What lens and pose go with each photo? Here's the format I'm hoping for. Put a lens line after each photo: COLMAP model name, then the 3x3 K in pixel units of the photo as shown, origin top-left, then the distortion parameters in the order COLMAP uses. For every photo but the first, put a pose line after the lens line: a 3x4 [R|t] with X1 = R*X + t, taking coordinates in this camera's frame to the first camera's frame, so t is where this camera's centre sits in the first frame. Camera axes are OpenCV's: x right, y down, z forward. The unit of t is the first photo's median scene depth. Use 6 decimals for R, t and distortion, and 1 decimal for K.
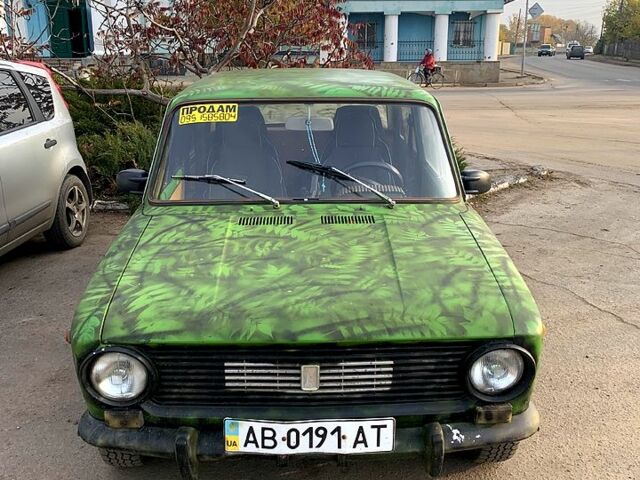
lens RADIAL K [[622.5, 0, 320.0], [0, 622.5, 240.0], [0, 0, 1]] dist [-0.004157, -0.006498]
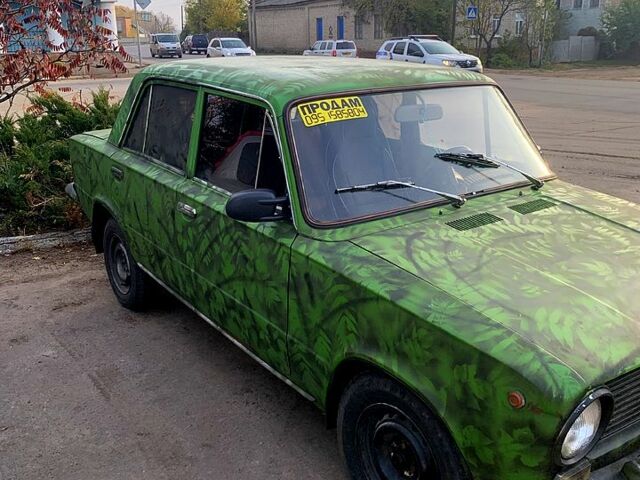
lens RADIAL K [[622.5, 0, 320.0], [0, 622.5, 240.0], [0, 0, 1]] dist [-0.004157, -0.006498]
pose [[0.857585, -0.183136, 0.480634, -0.711762], [0.176422, 0.982510, 0.059580, -0.097092], [-0.483139, 0.033700, 0.874895, 0.324057]]
